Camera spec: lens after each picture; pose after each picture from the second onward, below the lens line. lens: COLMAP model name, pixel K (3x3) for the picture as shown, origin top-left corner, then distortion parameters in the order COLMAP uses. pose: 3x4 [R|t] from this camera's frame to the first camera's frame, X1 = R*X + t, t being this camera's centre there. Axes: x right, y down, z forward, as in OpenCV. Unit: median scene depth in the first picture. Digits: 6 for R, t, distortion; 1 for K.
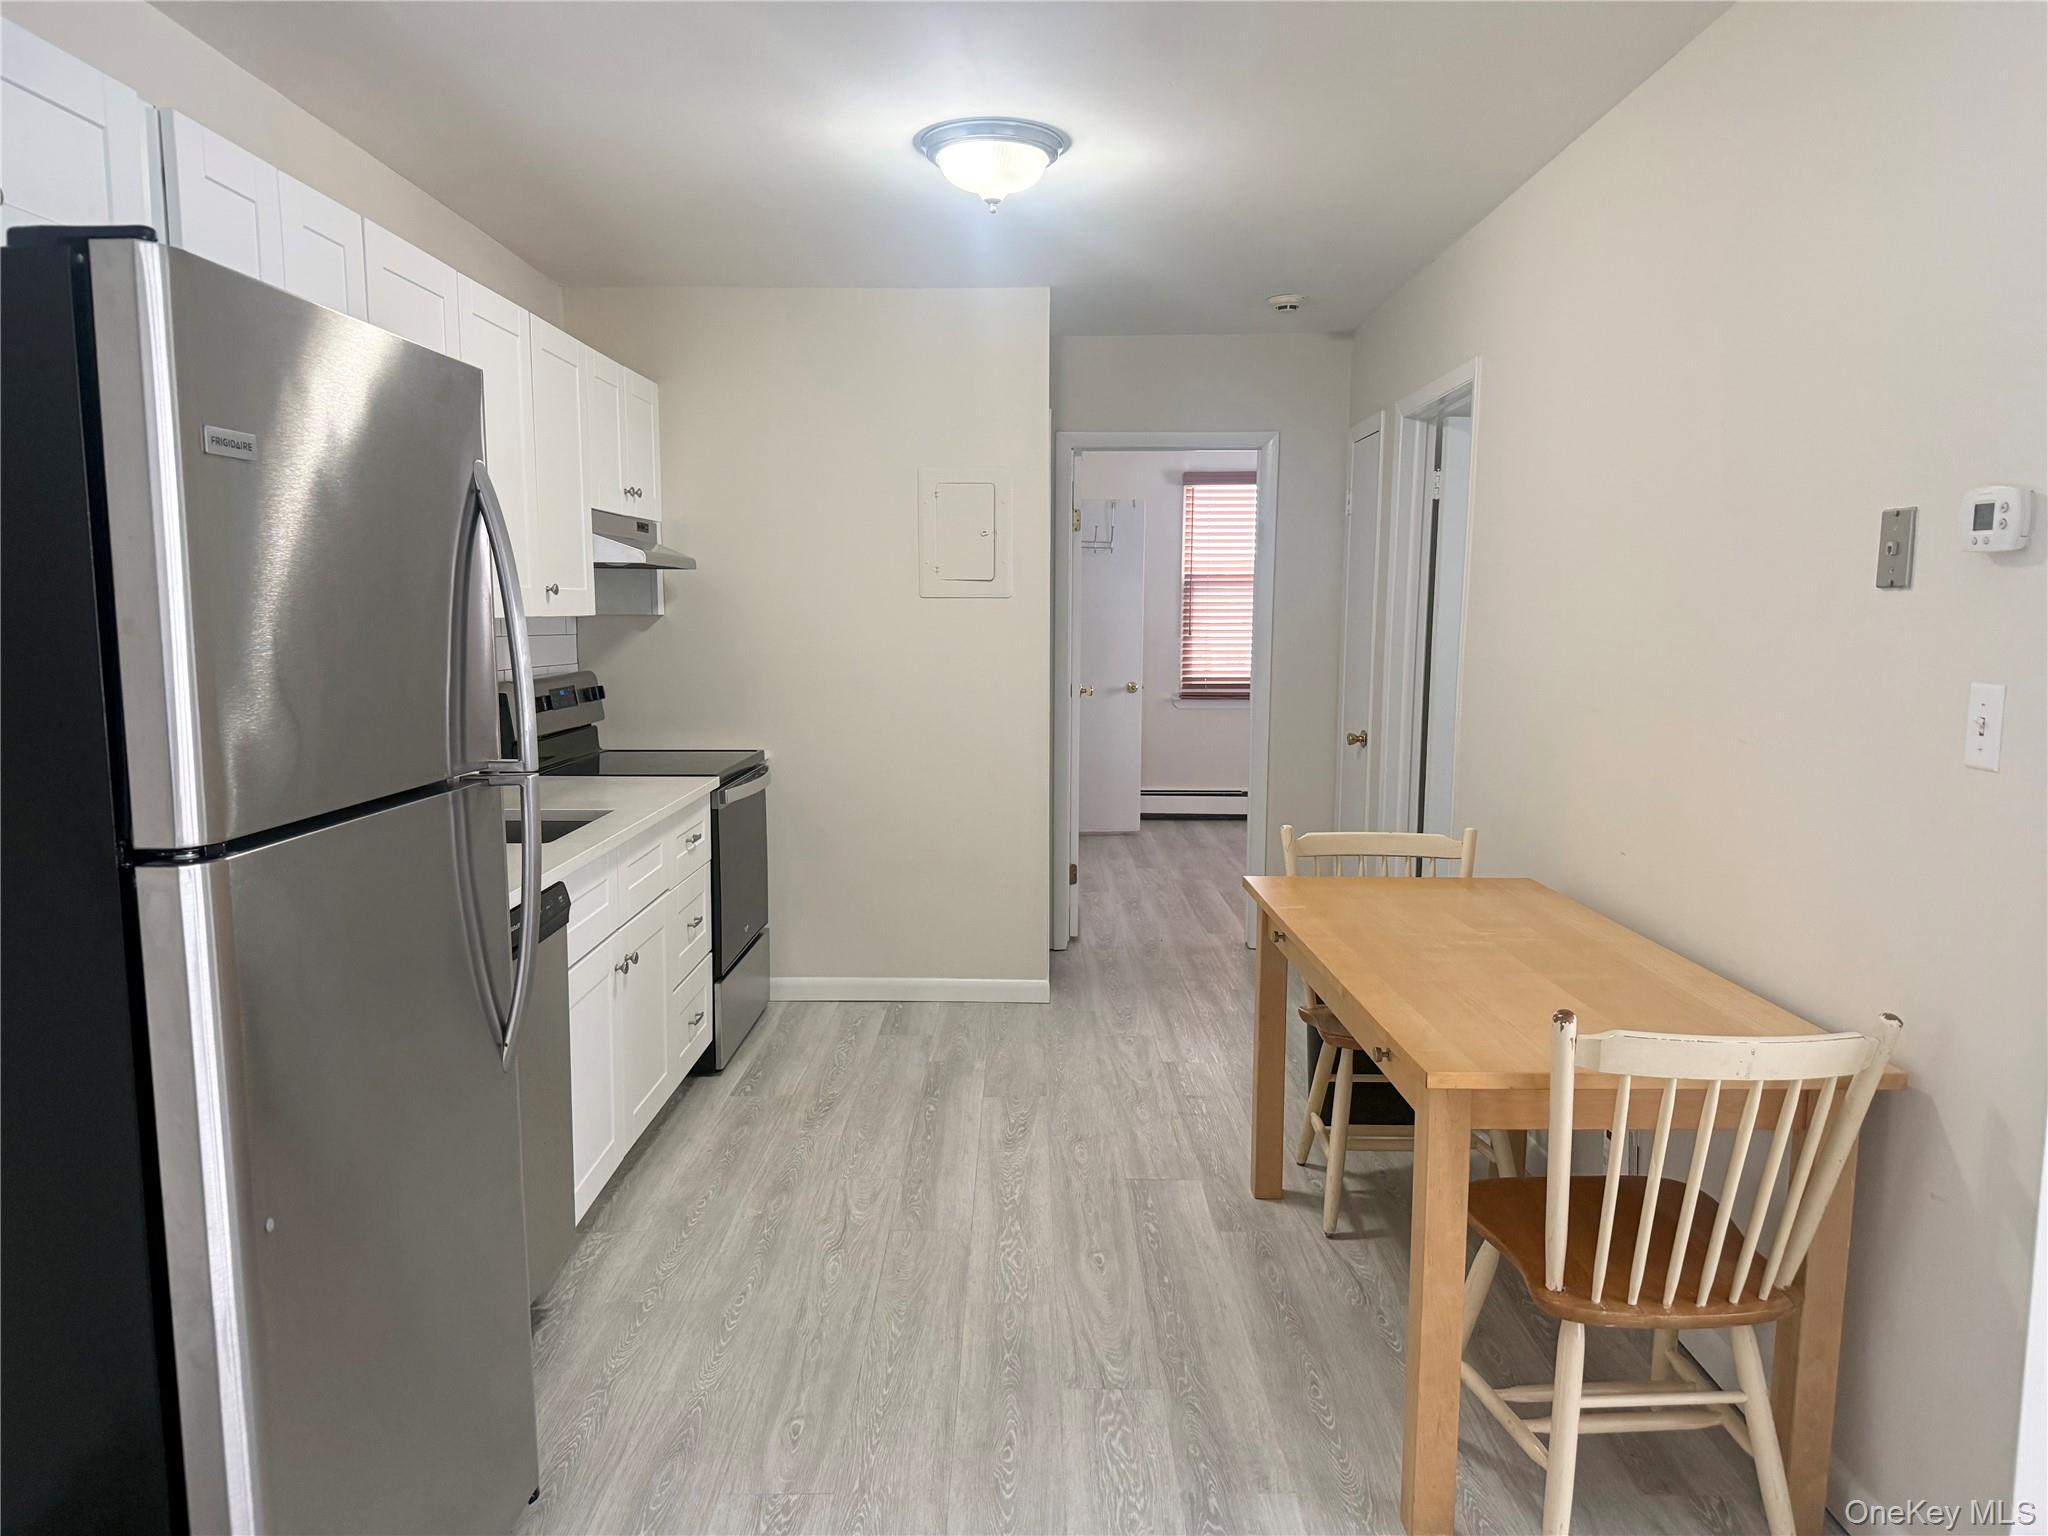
lens RADIAL K [[1424.7, 0, 1024.0], [0, 1424.7, 768.0], [0, 0, 1]] dist [0.071351, -0.058663]
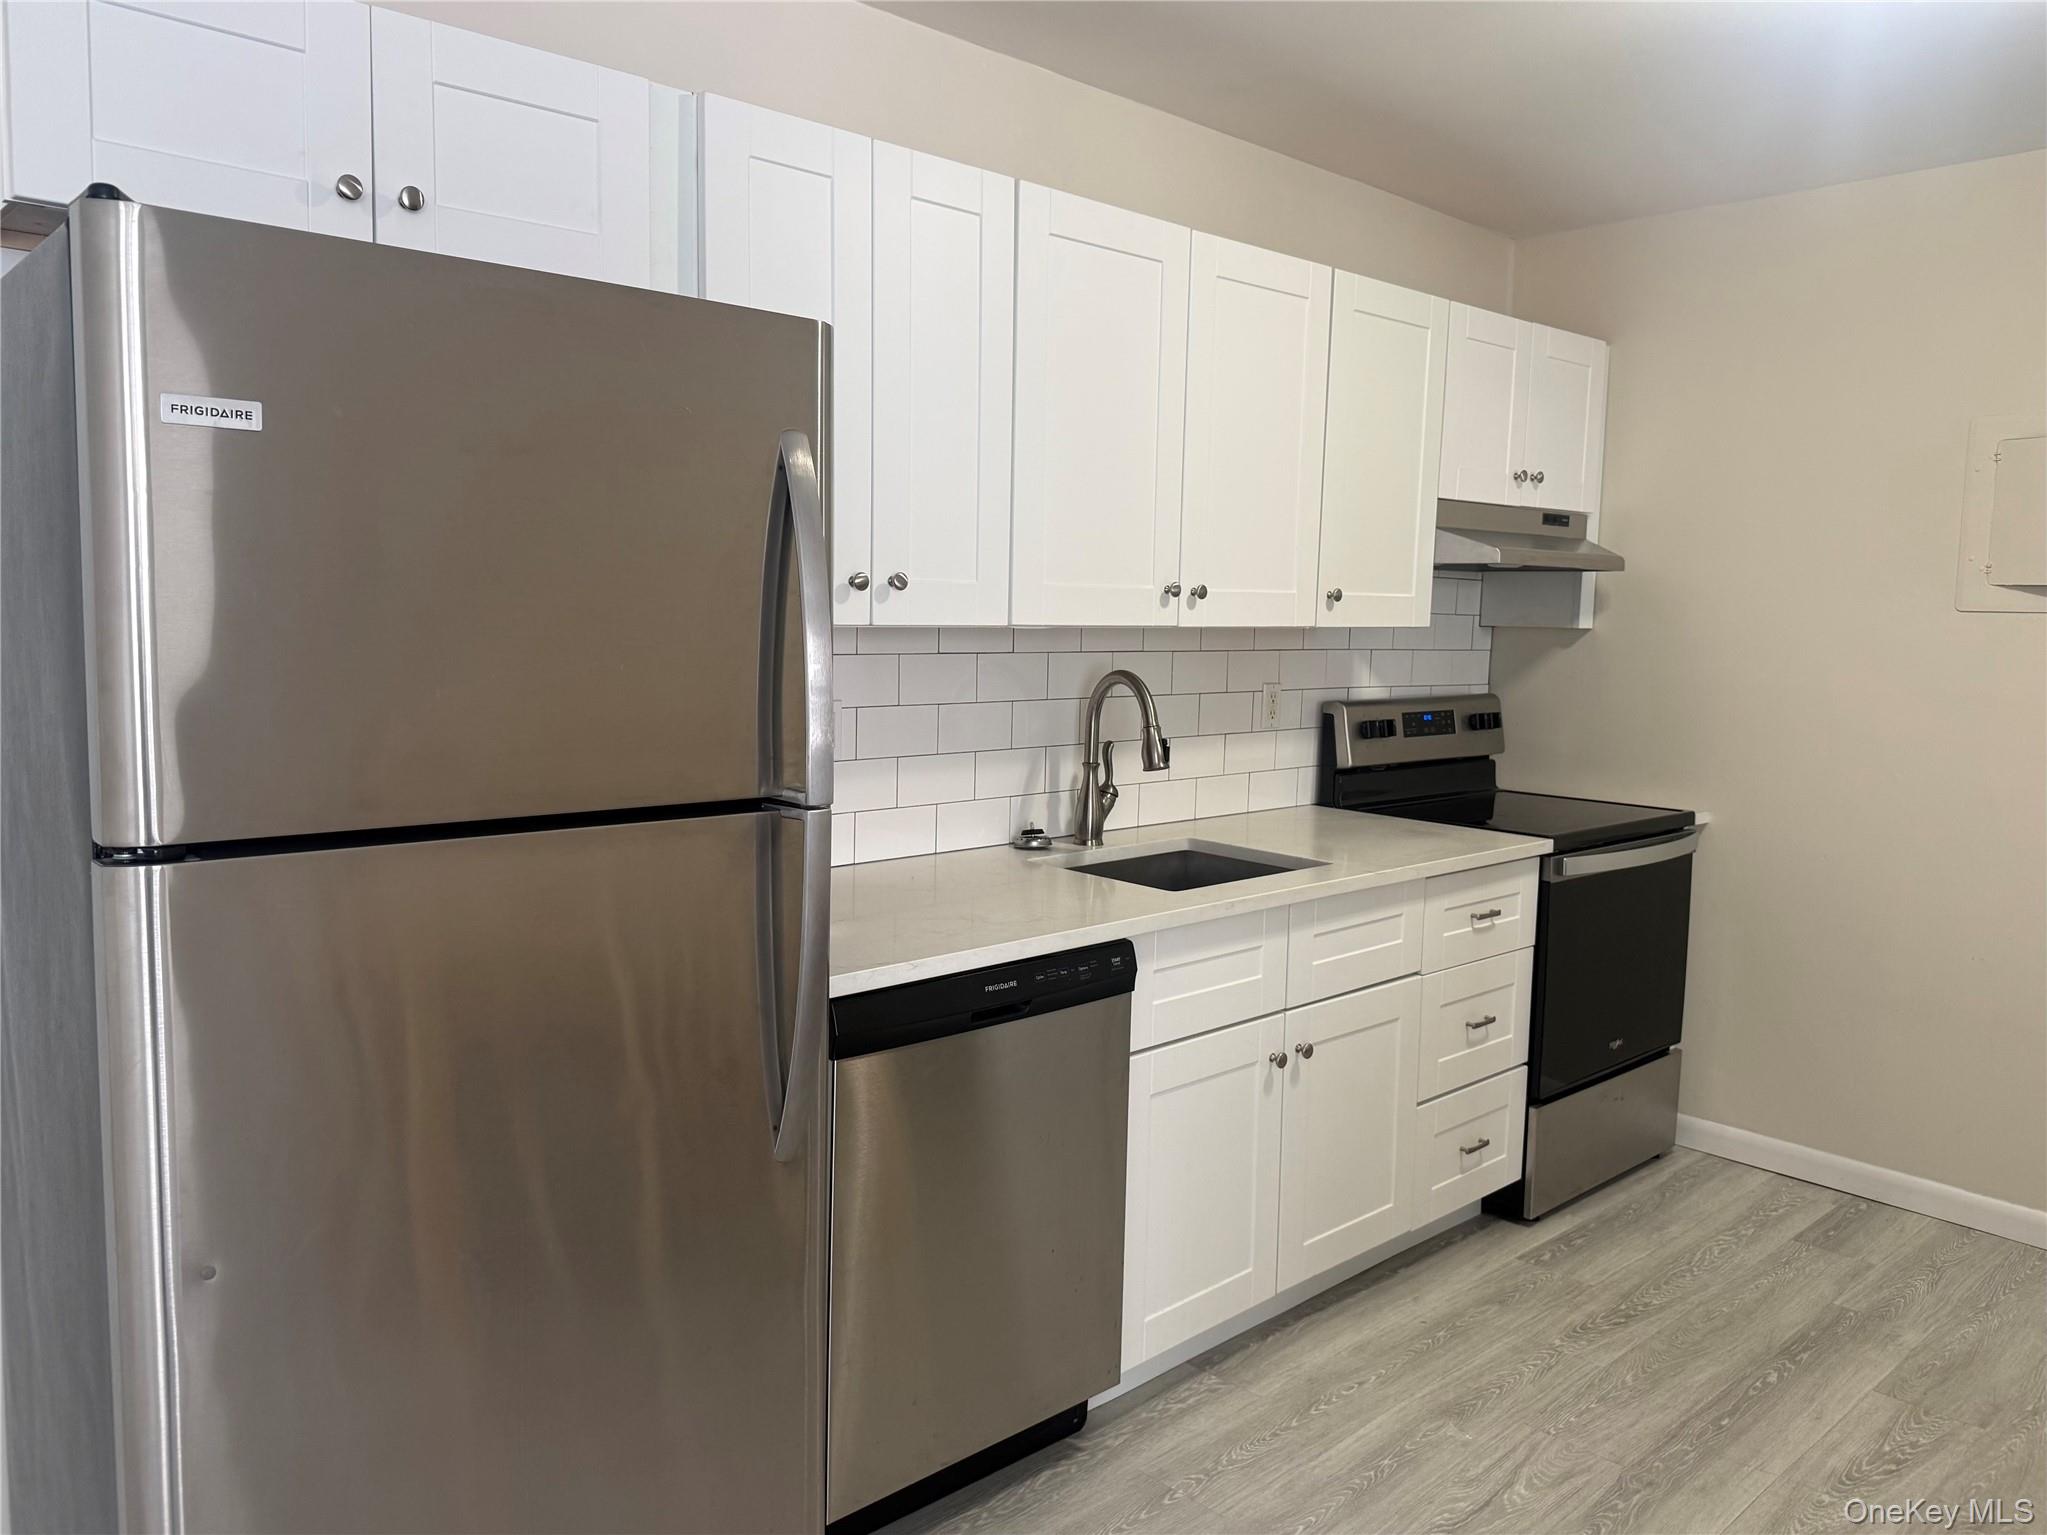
lens RADIAL K [[1524.0, 0, 1028.9], [0, 1524.0, 733.0], [0, 0, 1]] dist [0.042273, -0.026779]
pose [[0.699768, 0.074346, -0.710491, 0.170230], [-0.101026, 0.994873, 0.004602, -0.026142], [0.707191, 0.068558, 0.703691, 0.219772]]
